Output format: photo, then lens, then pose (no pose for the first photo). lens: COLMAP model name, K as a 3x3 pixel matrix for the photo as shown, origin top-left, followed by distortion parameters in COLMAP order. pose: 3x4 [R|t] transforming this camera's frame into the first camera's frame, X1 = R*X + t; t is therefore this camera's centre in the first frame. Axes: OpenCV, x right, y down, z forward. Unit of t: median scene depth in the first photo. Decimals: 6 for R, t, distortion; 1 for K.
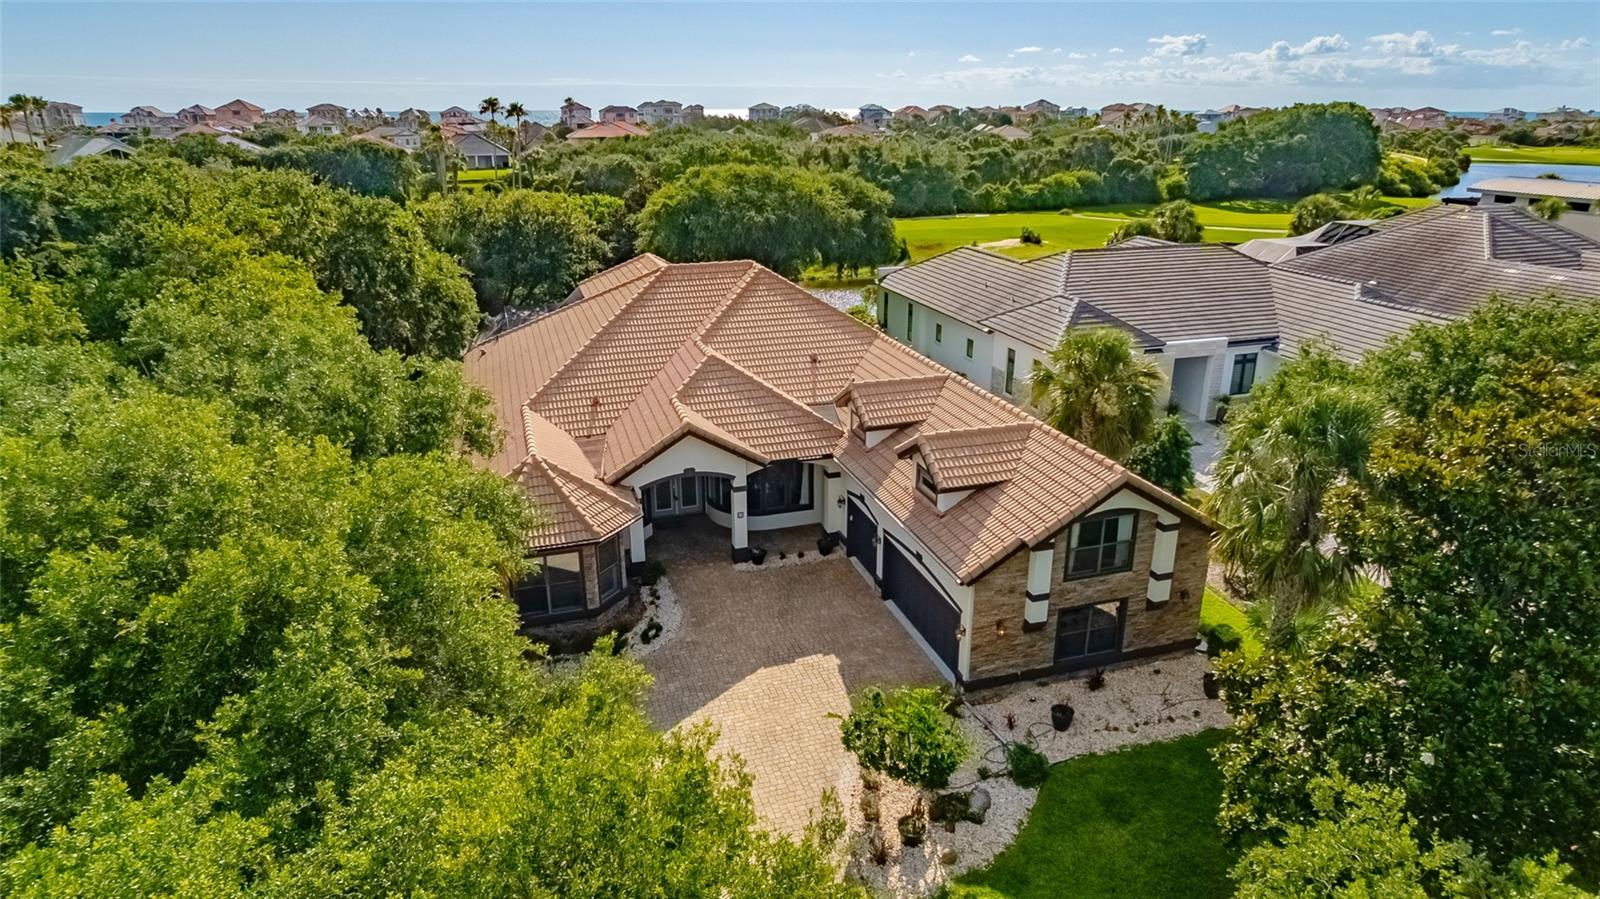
lens RADIAL K [[976.5, 0, 798.9], [0, 976.5, 449.2], [0, 0, 1]] dist [-0.007386, 0.014772]
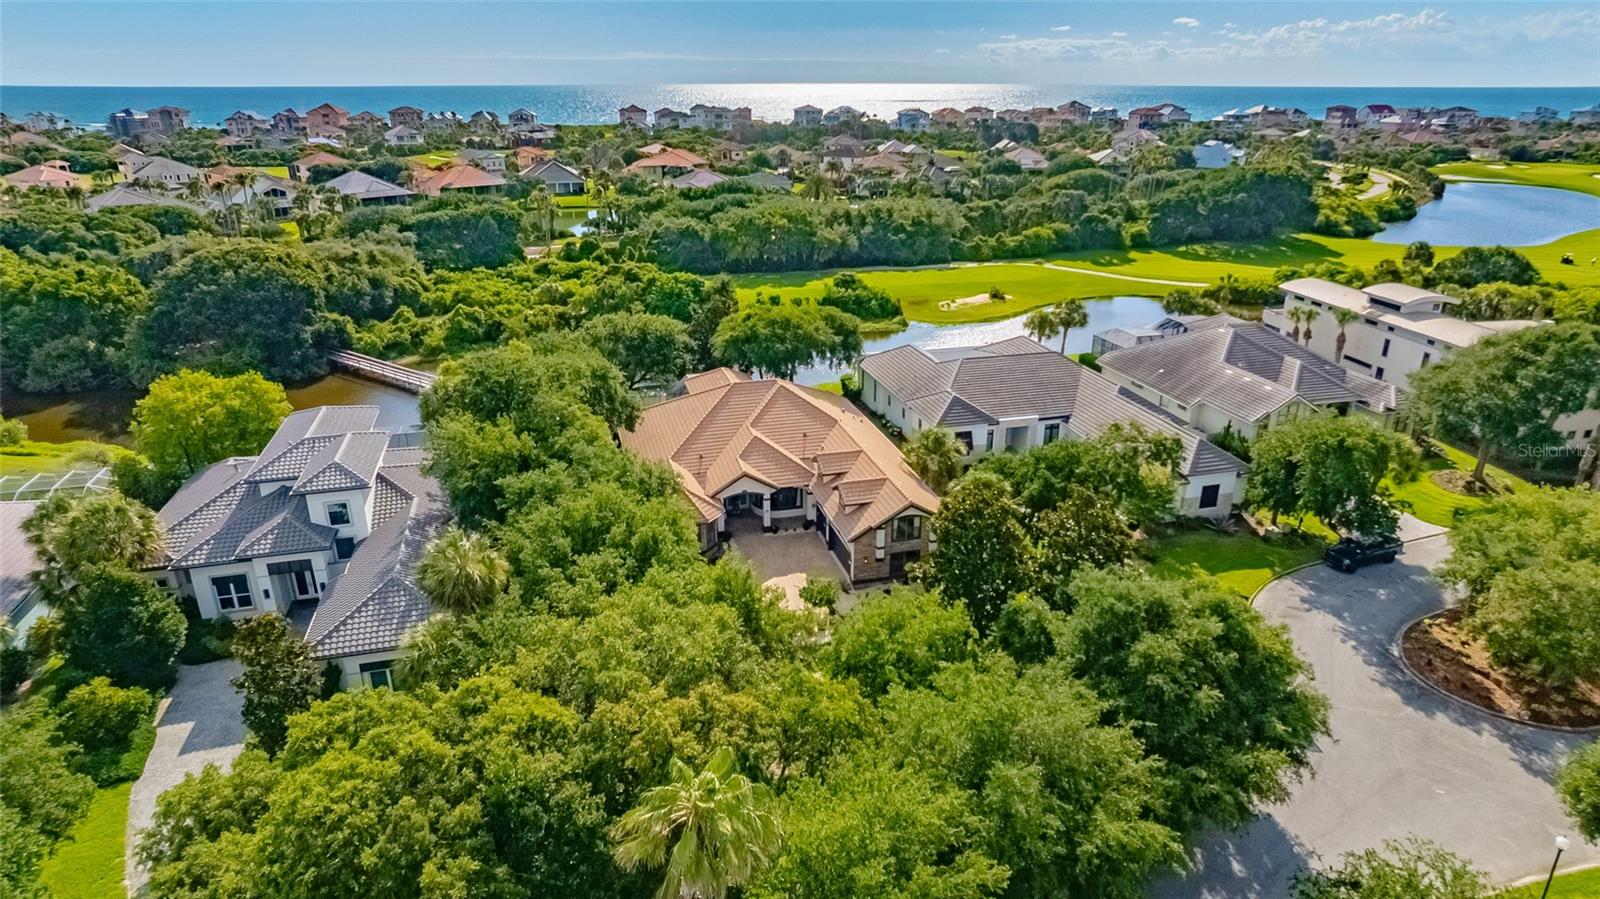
lens RADIAL K [[976.5, 0, 799.0], [0, 976.5, 451.1], [0, 0, 1]] dist [-0.007386, 0.014772]
pose [[0.998919, 0.018168, -0.042784, 0.092604], [-0.016999, 0.999476, 0.027538, -0.115960], [0.043262, -0.026781, 0.998705, -1.066294]]
